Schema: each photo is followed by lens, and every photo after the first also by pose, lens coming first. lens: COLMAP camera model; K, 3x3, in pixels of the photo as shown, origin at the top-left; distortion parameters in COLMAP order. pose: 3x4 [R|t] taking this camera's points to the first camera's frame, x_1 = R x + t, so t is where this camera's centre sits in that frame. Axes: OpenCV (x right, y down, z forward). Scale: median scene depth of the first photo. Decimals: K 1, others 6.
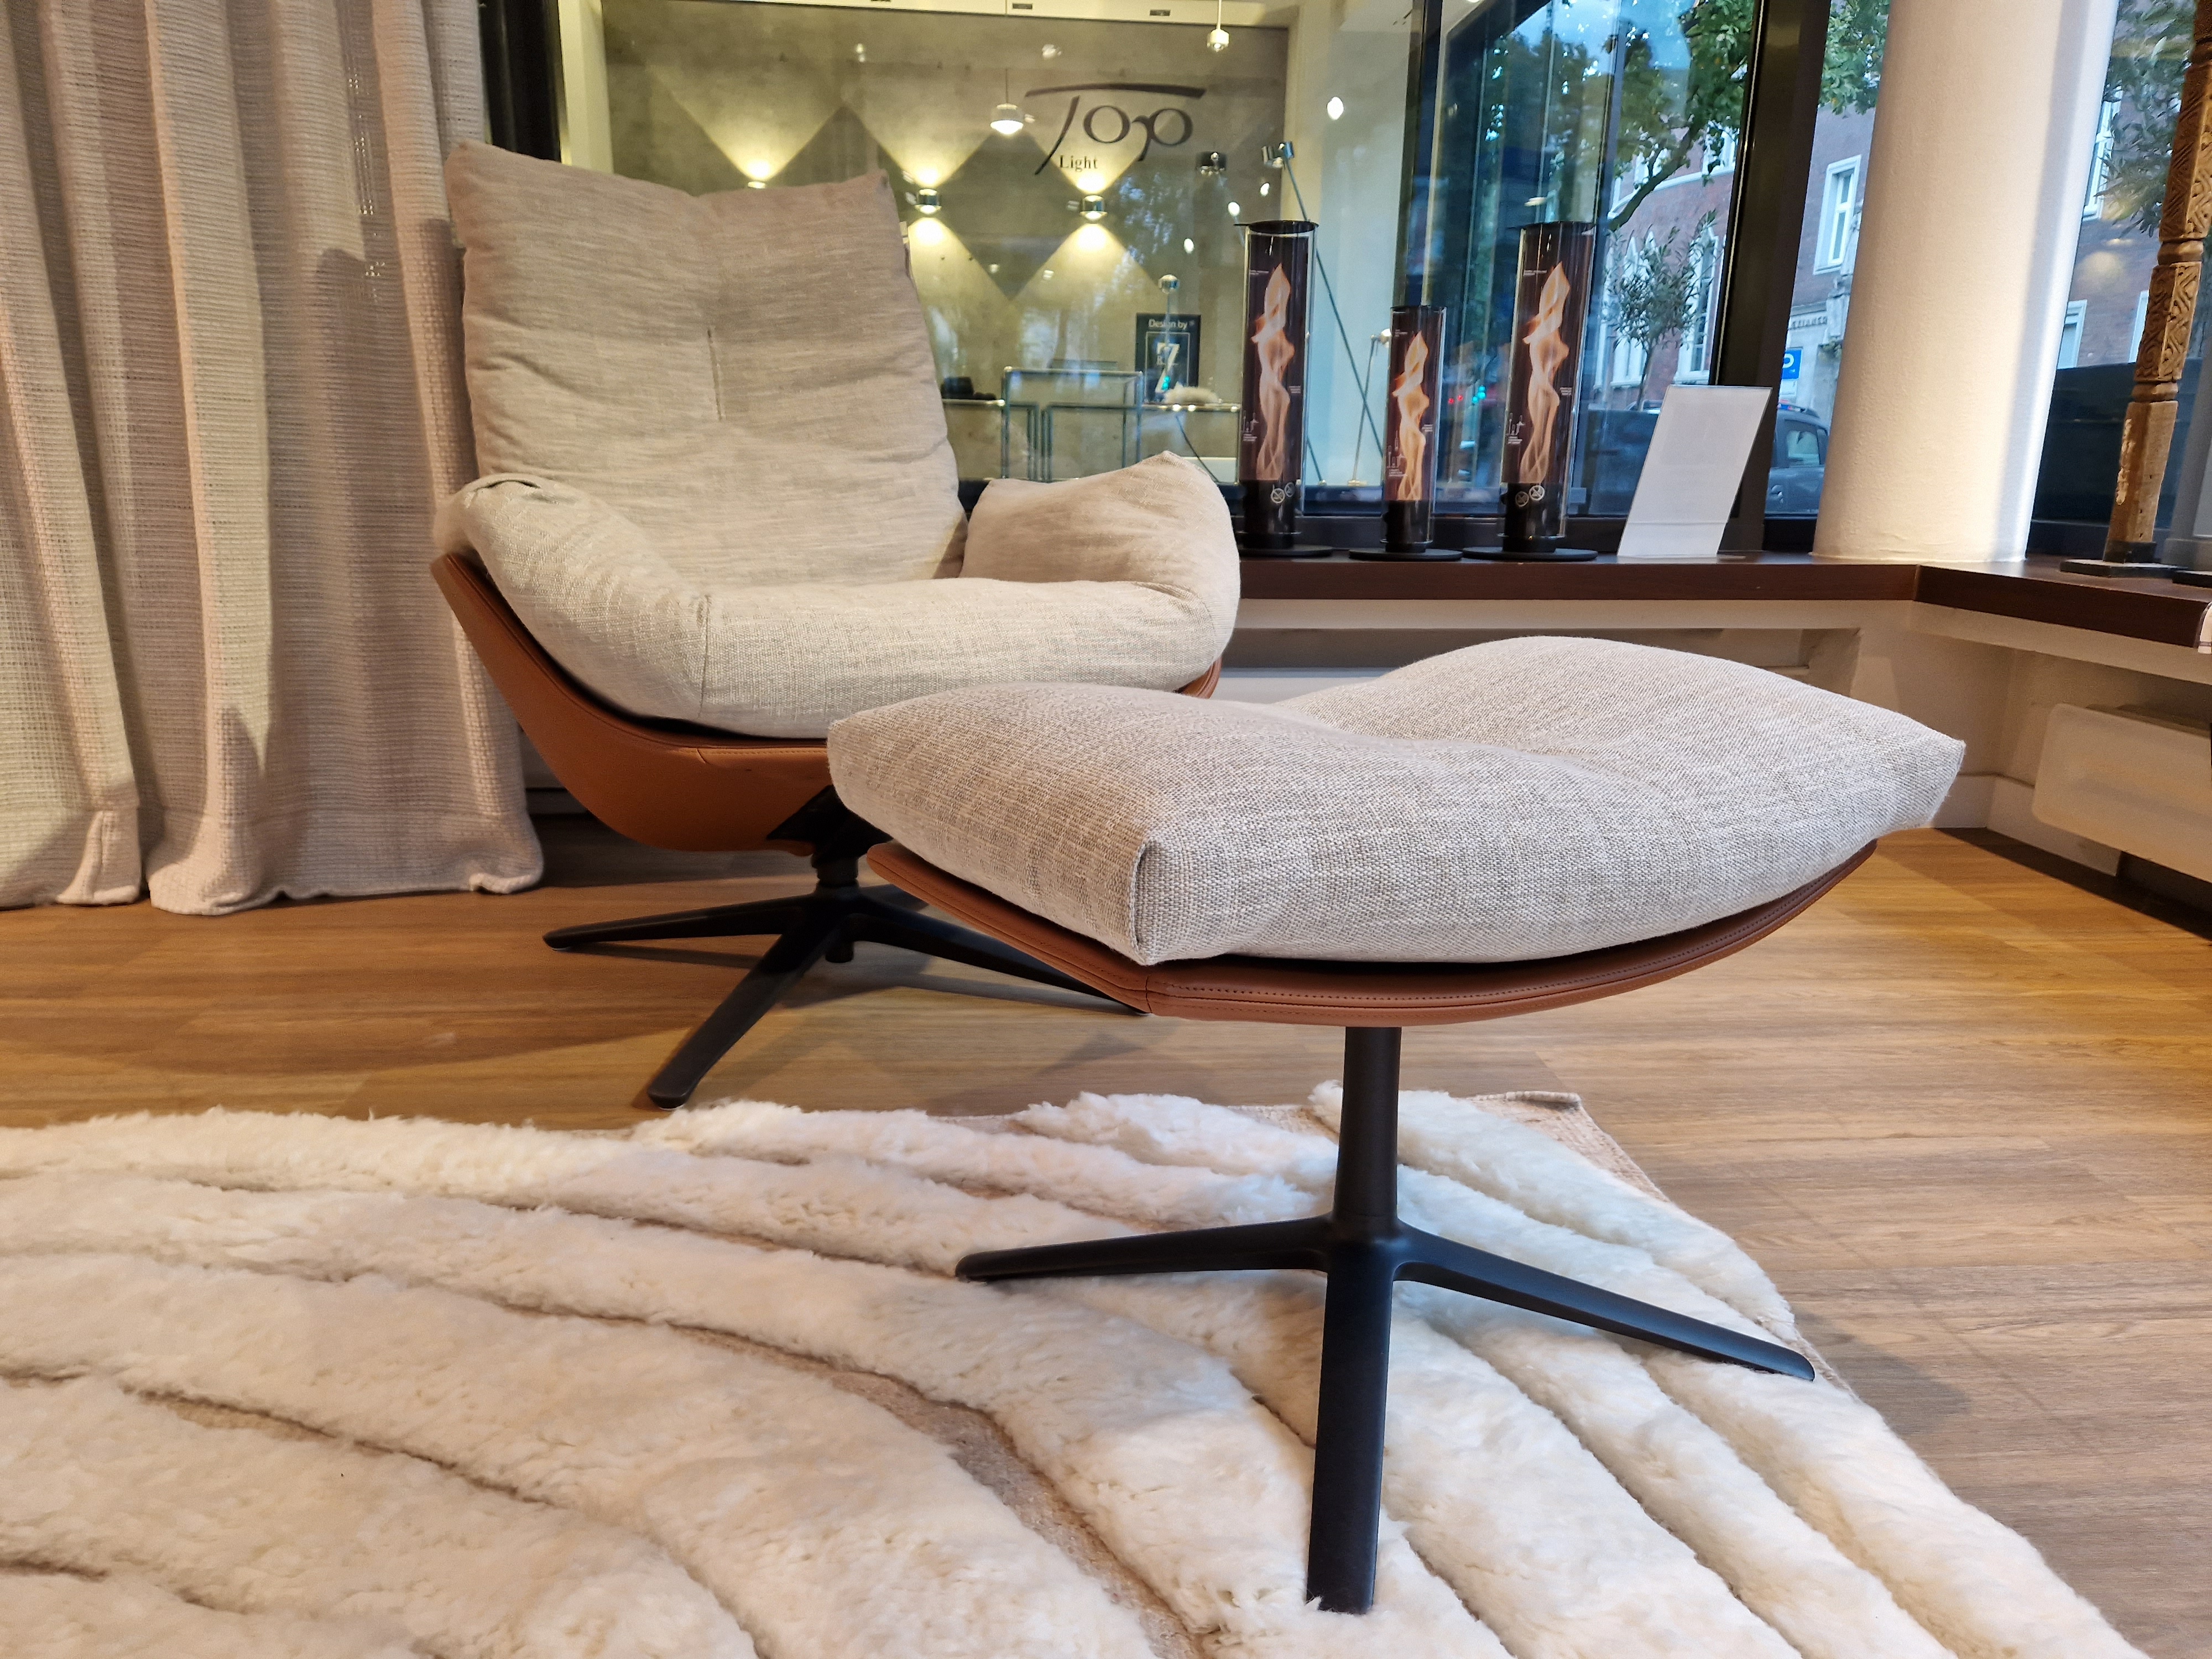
lens RADIAL K [[1506.8, 0, 1125.5], [0, 1506.8, 836.1], [0, 0, 1]] dist [0.079717, -0.073719]
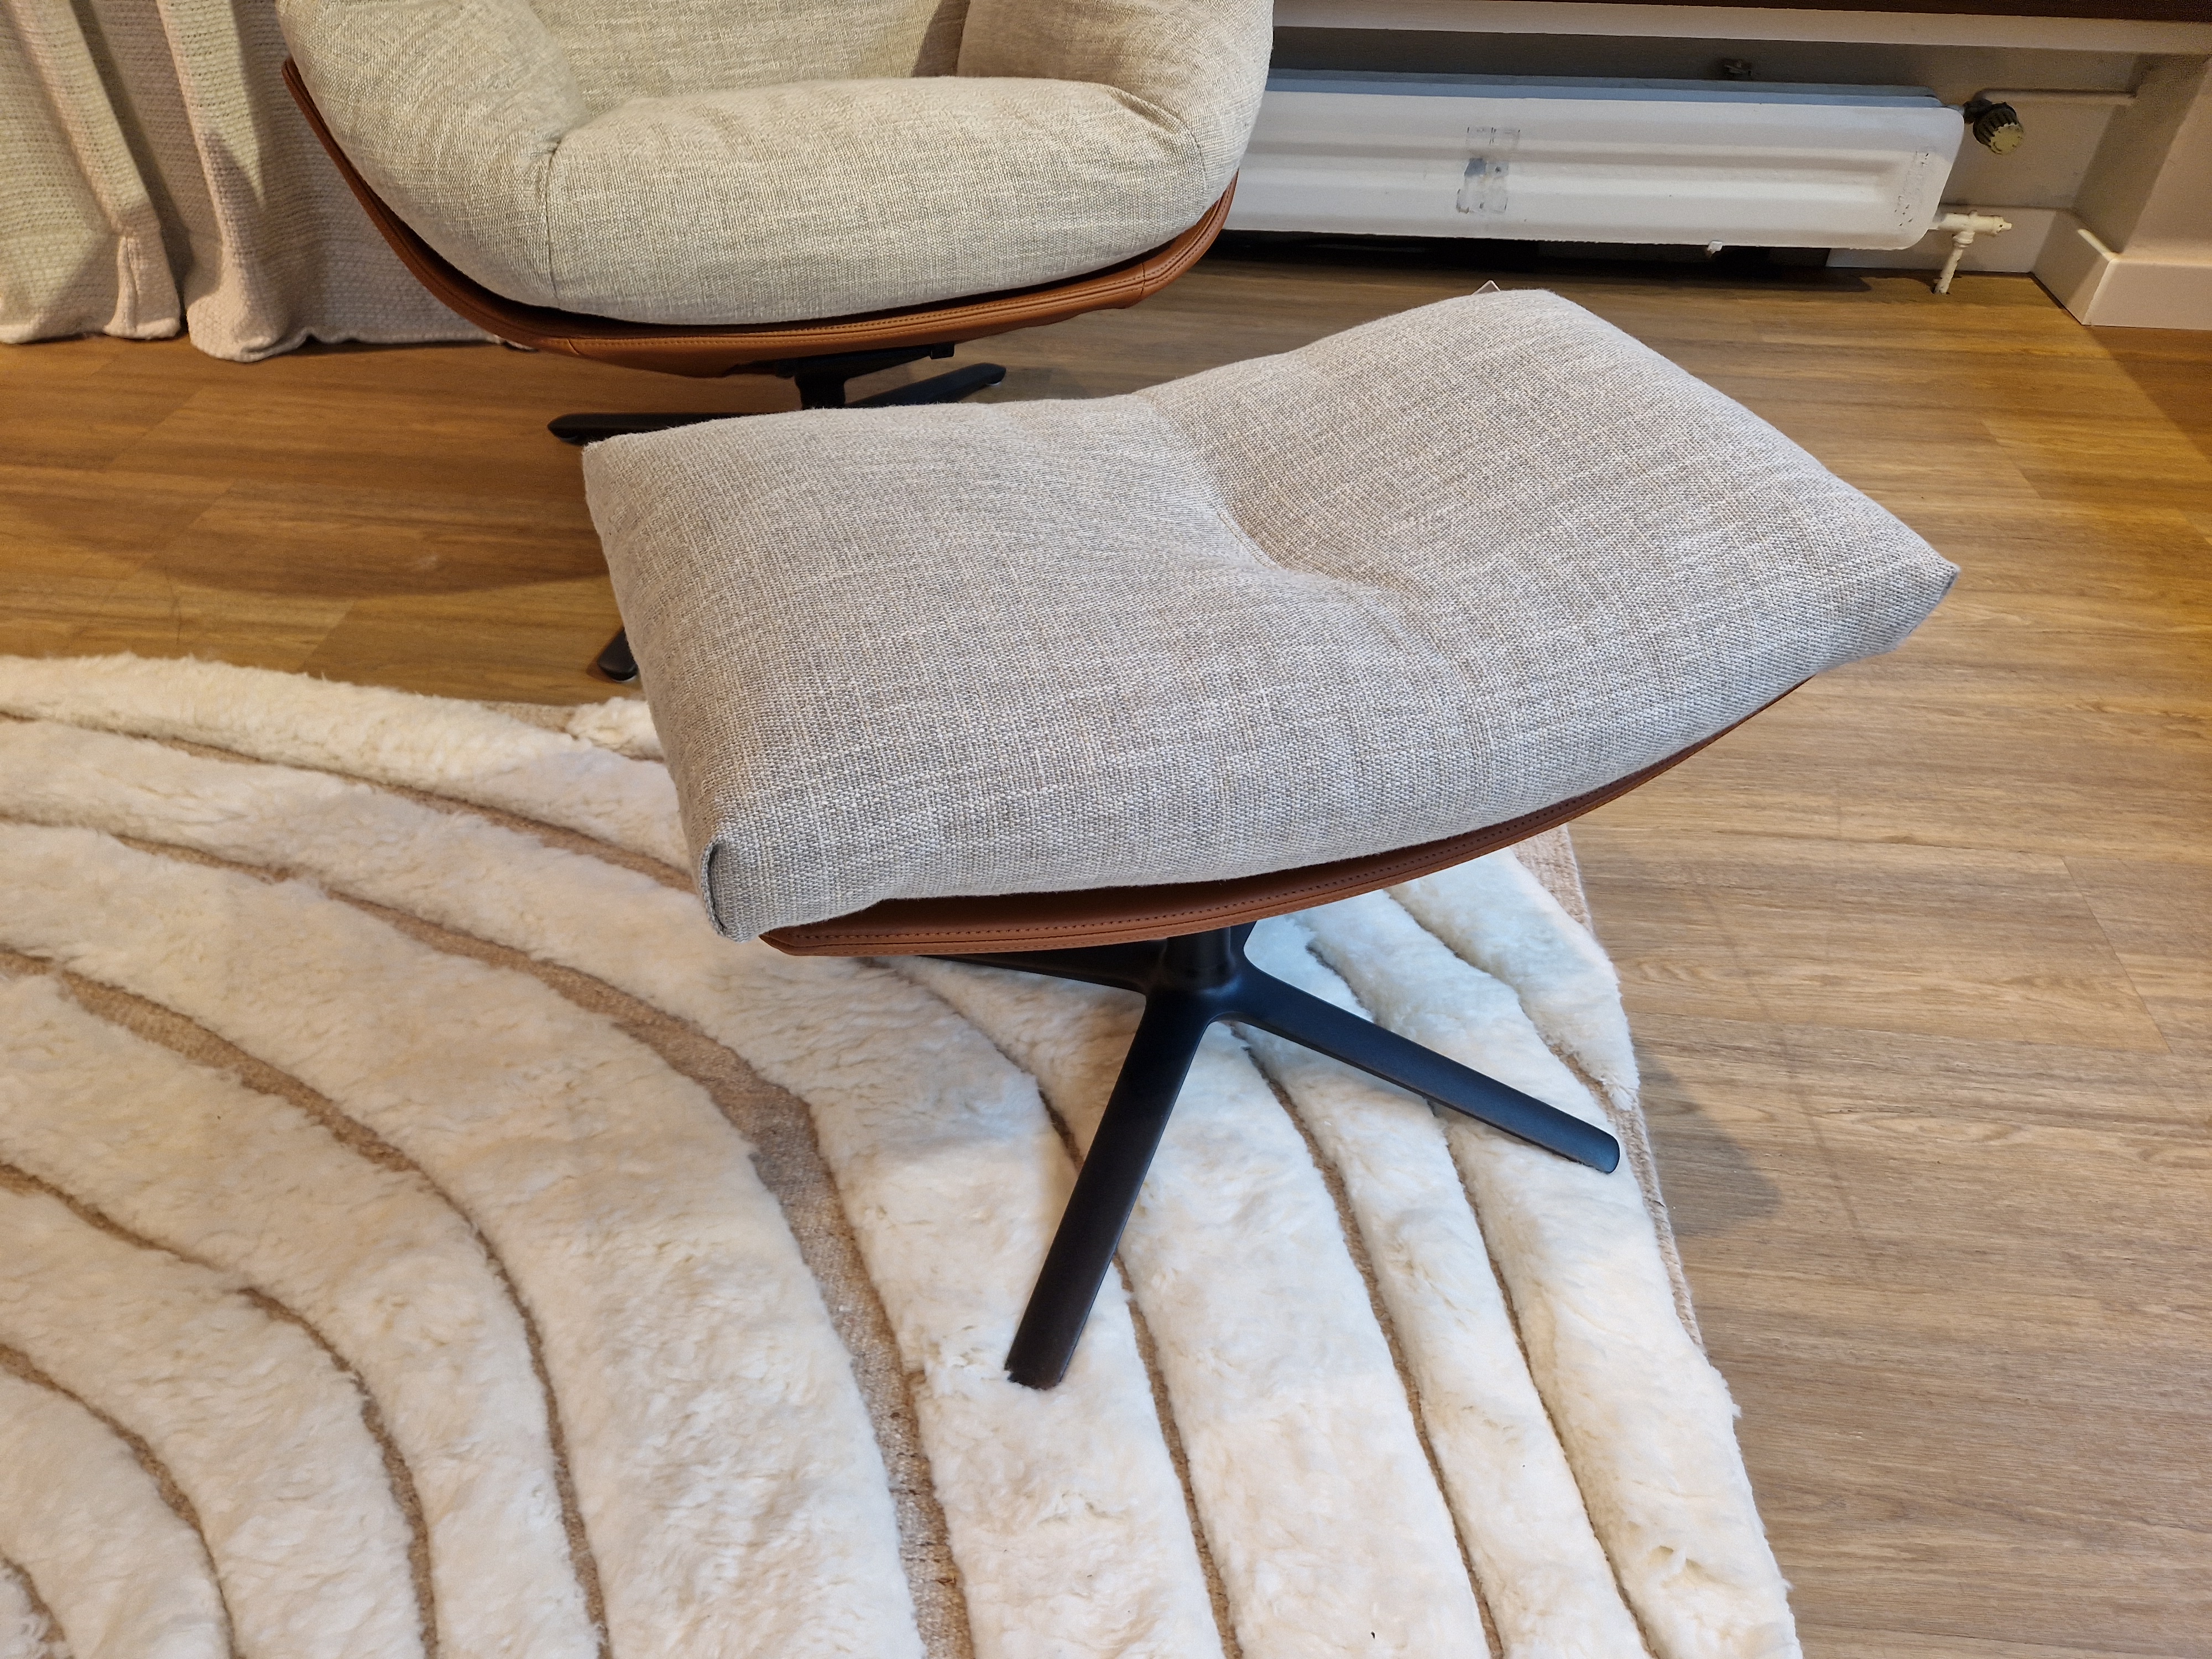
lens RADIAL K [[1506.8, 0, 1125.5], [0, 1506.8, 836.1], [0, 0, 1]] dist [0.079717, -0.073719]
pose [[0.983952, 0.115854, -0.135703, 0.203835], [-0.042861, 0.891735, 0.450524, -0.224154], [0.173206, -0.437478, 0.882390, 0.139778]]
